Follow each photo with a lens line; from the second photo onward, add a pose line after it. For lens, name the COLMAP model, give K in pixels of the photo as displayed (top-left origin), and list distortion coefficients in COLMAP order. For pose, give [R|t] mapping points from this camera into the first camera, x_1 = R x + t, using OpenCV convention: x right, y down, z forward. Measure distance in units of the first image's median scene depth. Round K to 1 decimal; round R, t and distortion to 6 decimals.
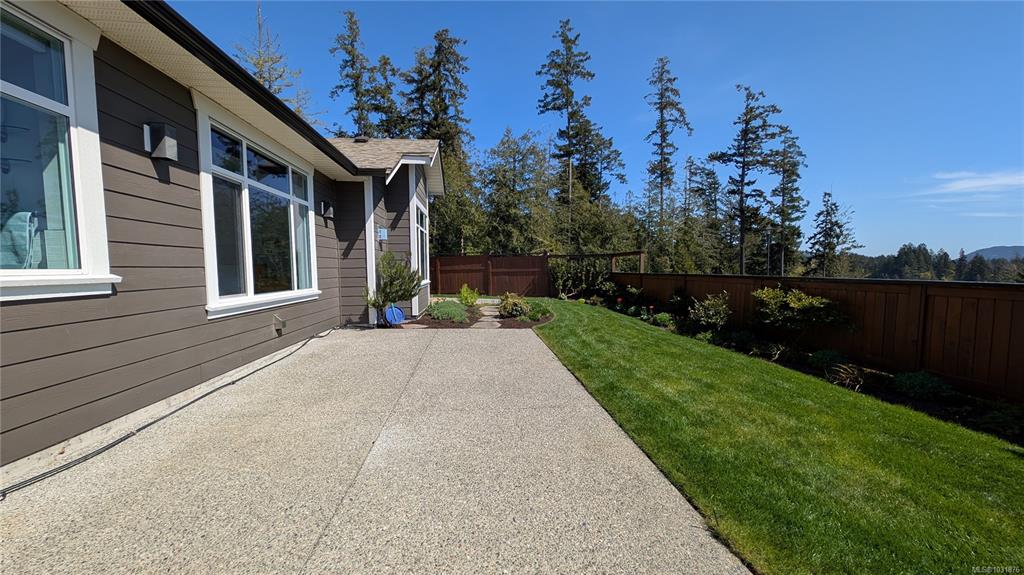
lens RADIAL K [[380.4, 0, 511.5], [0, 380.4, 288.6], [0, 0, 1]] dist [0.011401, -0.000906]
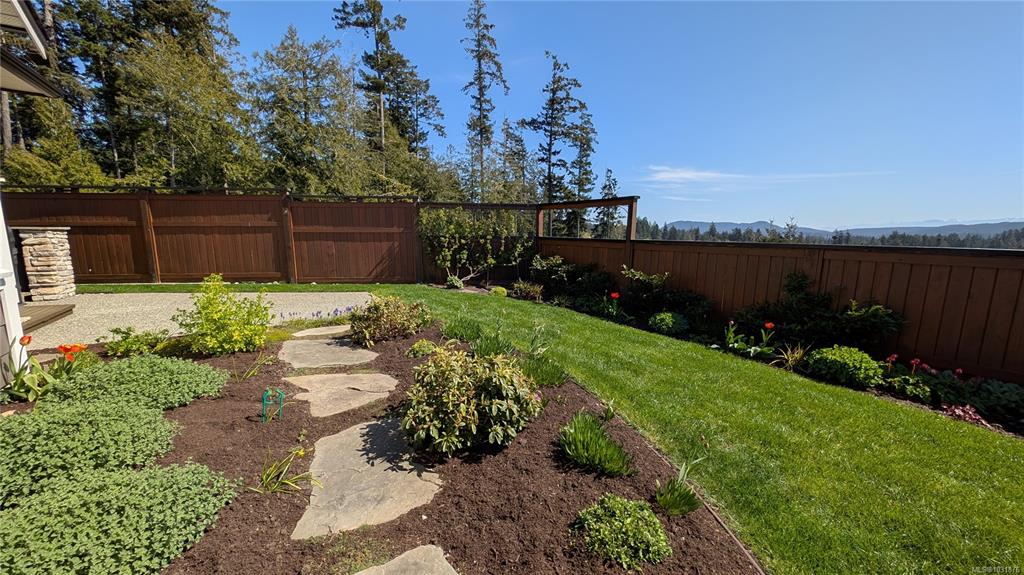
lens RADIAL K [[380.4, 0, 507.8], [0, 380.4, 291.7], [0, 0, 1]] dist [0.011401, -0.000906]
pose [[0.882909, -0.055892, 0.466206, -0.009817], [0.007410, 0.994425, 0.105185, -0.004232], [-0.469486, -0.089414, 0.878401, 0.102539]]
